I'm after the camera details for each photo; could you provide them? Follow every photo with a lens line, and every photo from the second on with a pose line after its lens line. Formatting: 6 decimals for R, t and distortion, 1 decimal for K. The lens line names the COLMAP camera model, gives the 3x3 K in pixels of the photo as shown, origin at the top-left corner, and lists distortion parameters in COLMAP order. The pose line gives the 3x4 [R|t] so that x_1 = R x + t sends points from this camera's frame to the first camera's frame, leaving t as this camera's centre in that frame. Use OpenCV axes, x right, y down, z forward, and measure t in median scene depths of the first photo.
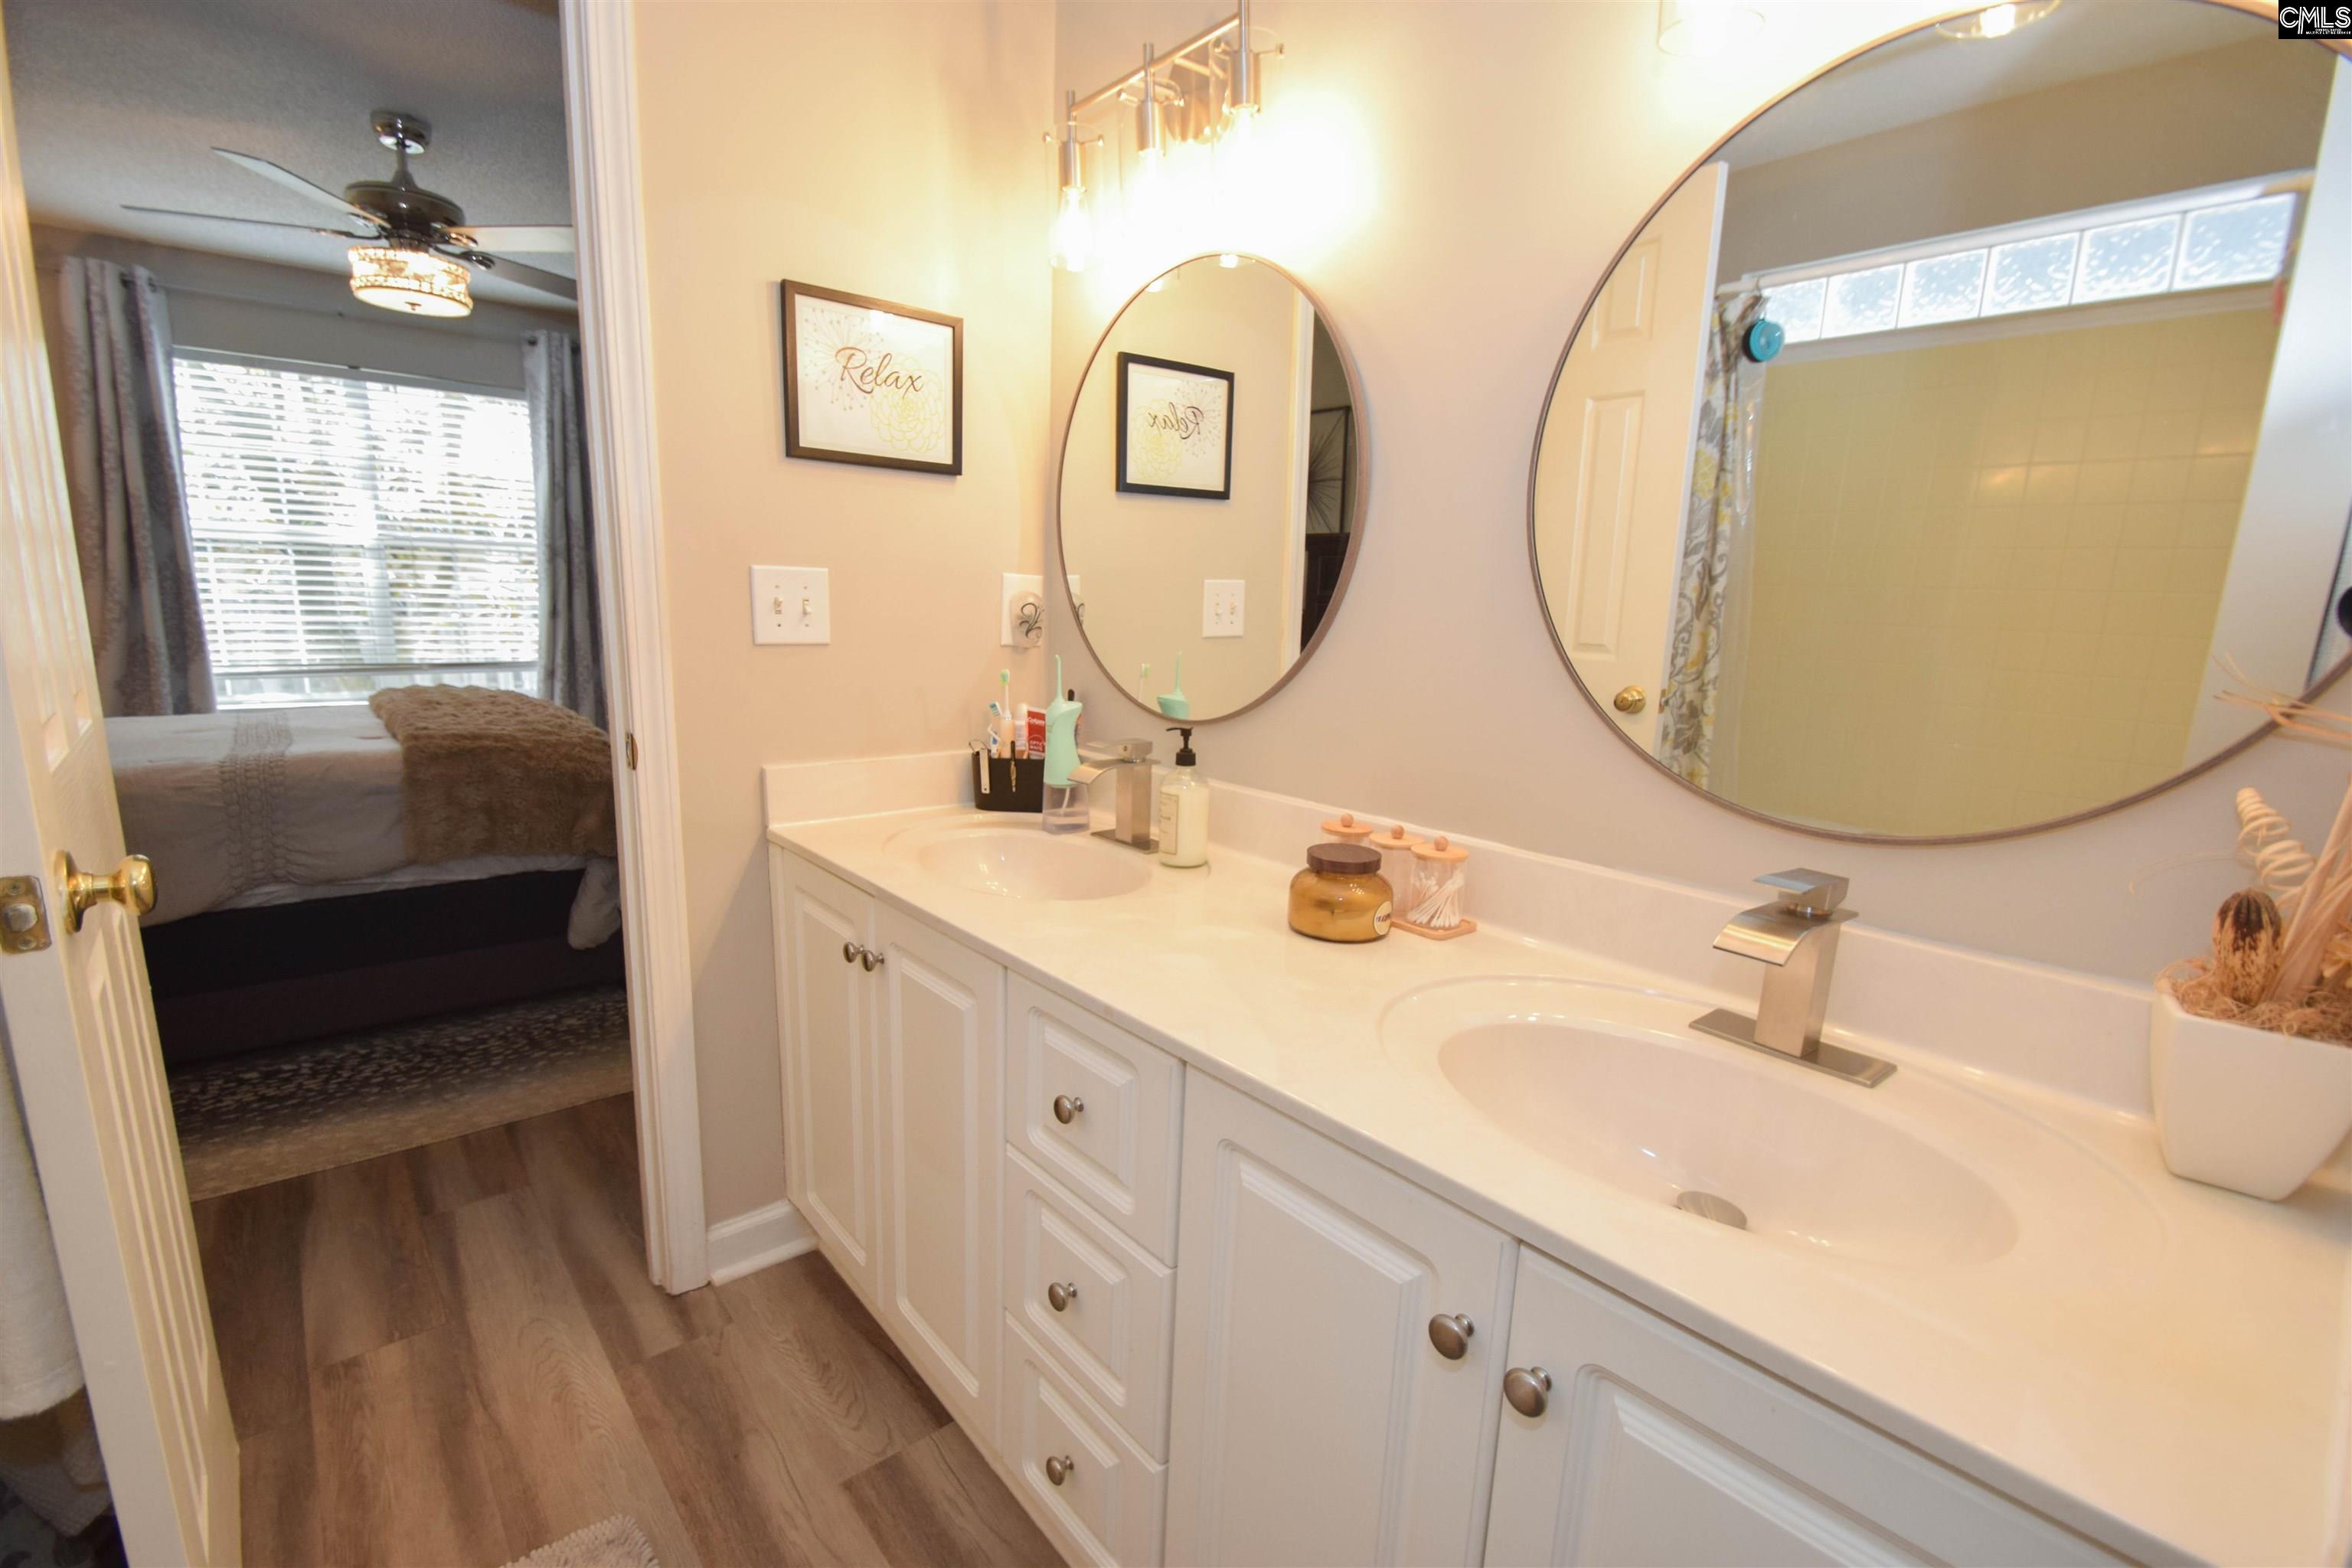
lens RADIAL K [[993.0, 0, 1166.5], [0, 993.0, 798.6], [0, 0, 1]] dist [0.000014, -0.013815]
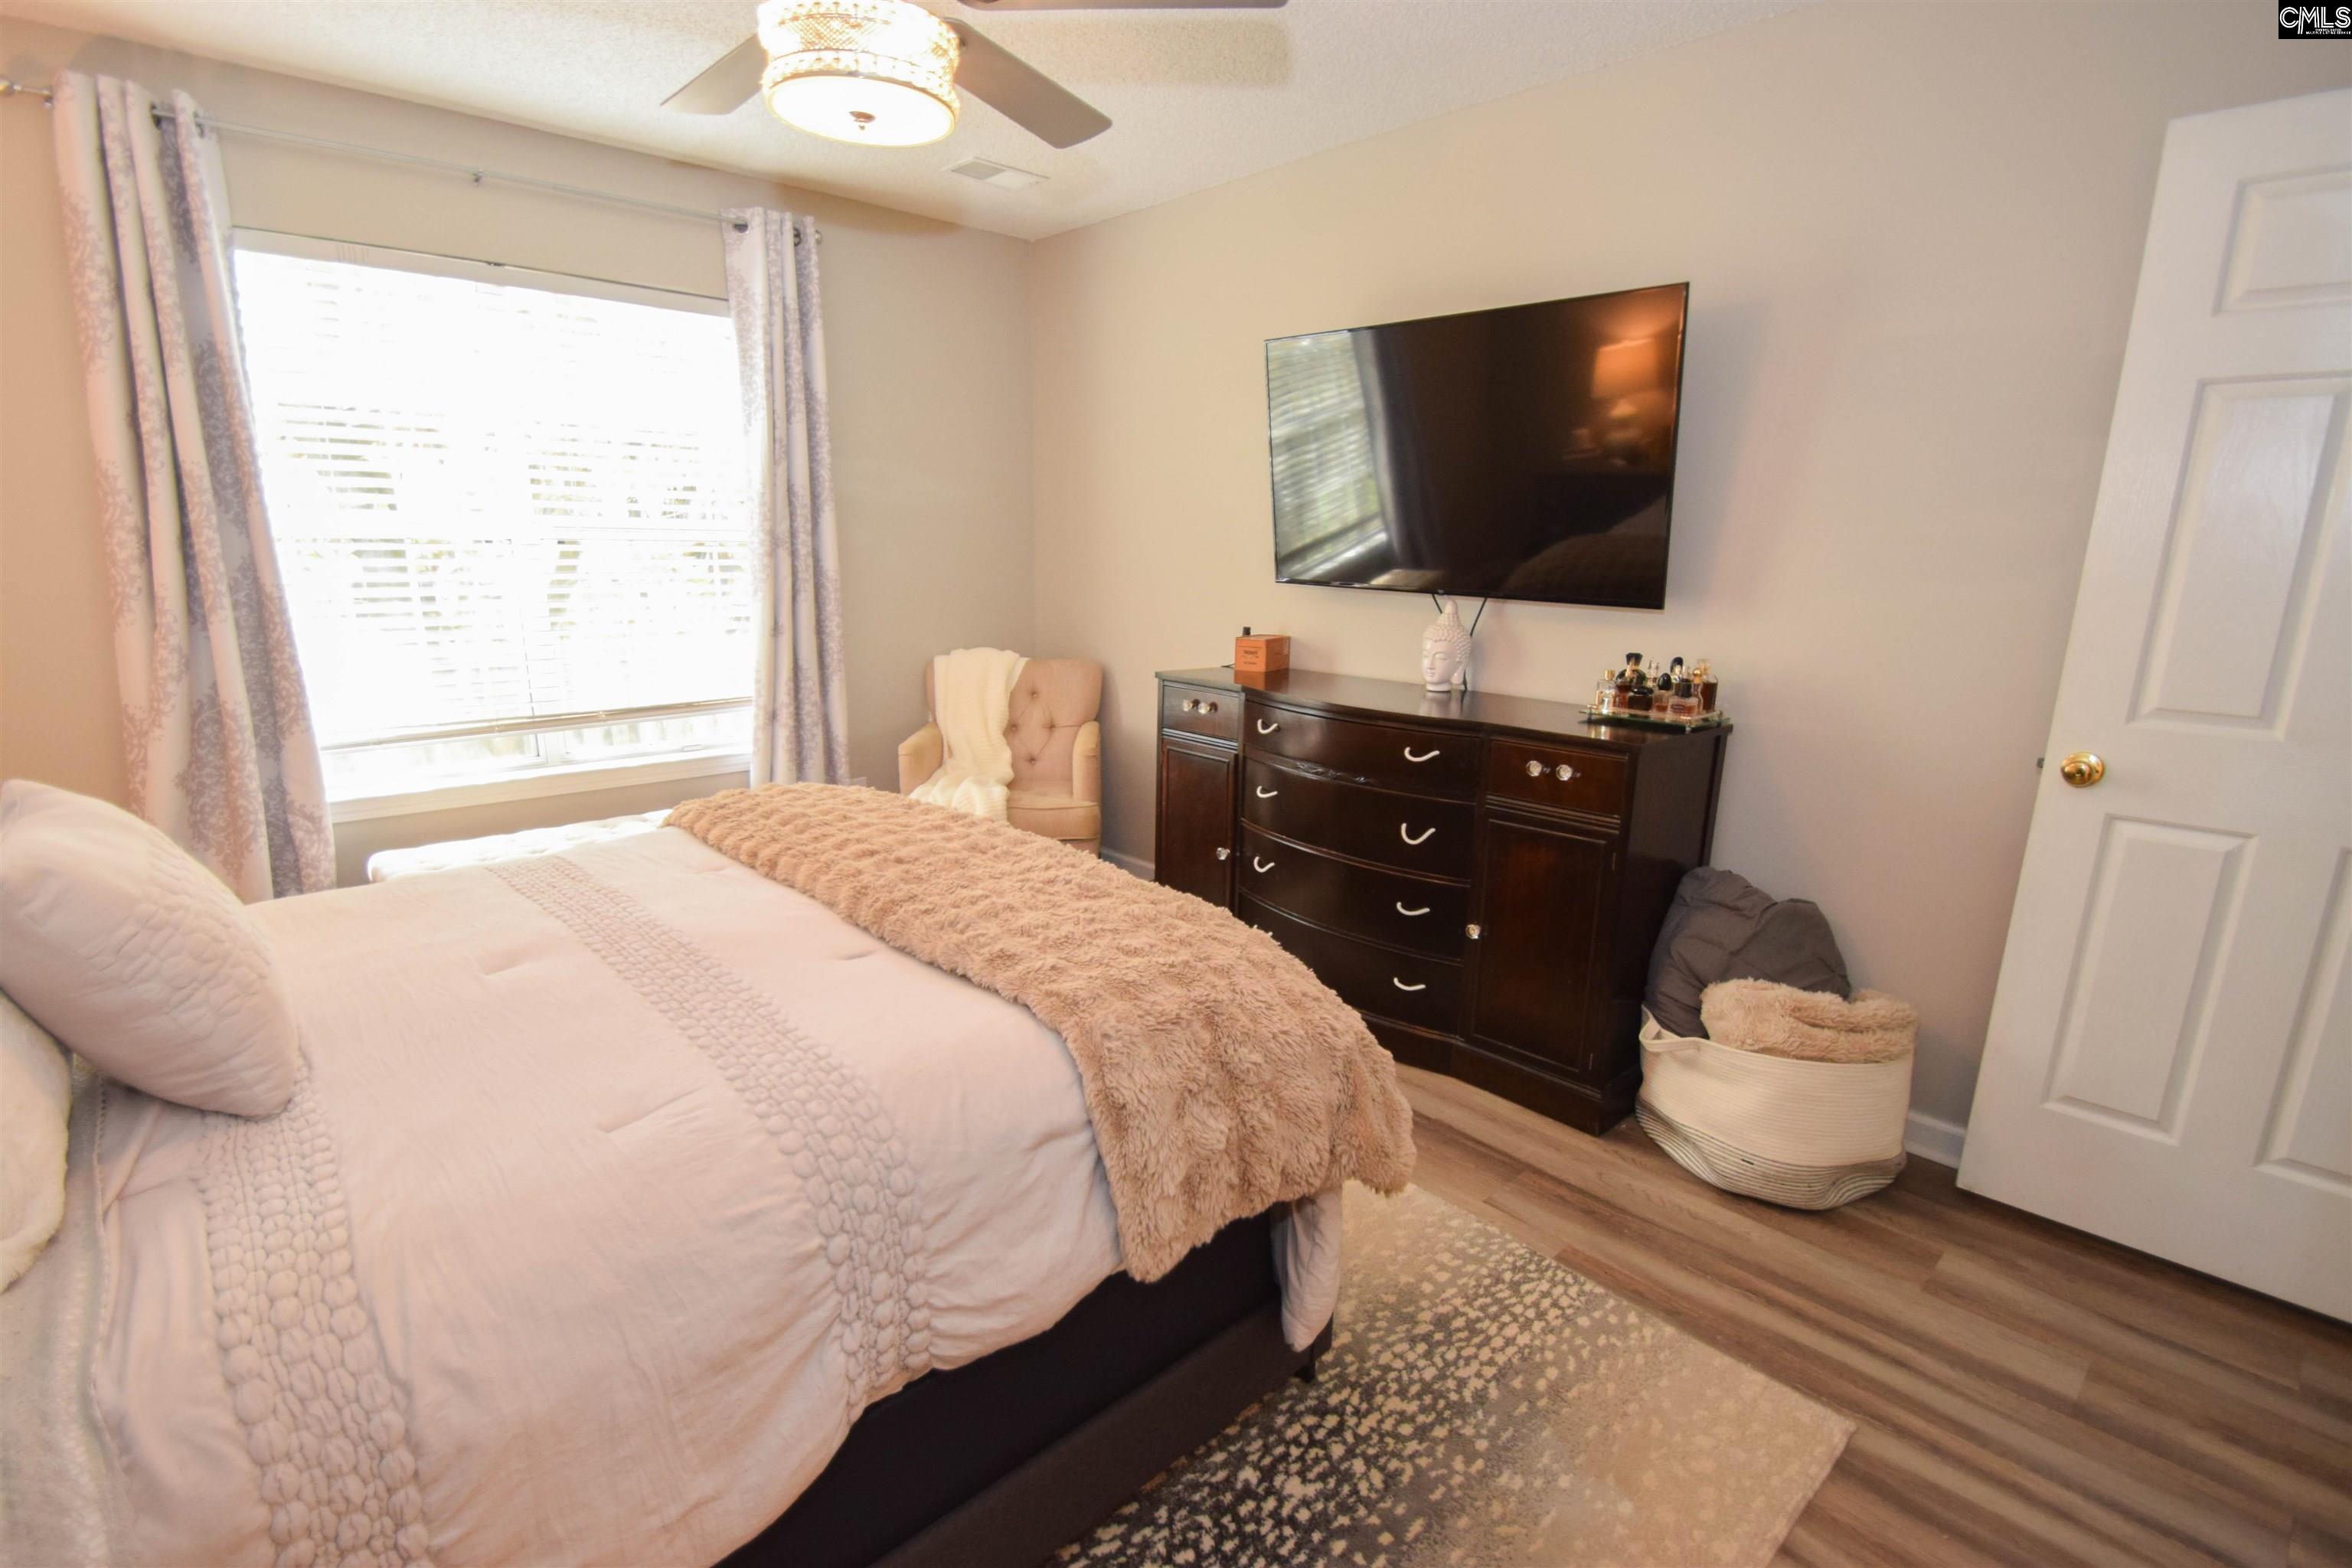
lens RADIAL K [[1090.8, 0, 1170.6], [0, 1090.8, 804.9], [0, 0, 1]] dist [0.013776, -0.019360]
pose [[0.999539, -0.026645, 0.014587, -0.448332], [0.025985, 0.998707, 0.043697, -0.114674], [-0.015733, -0.043297, 0.998938, 0.286567]]
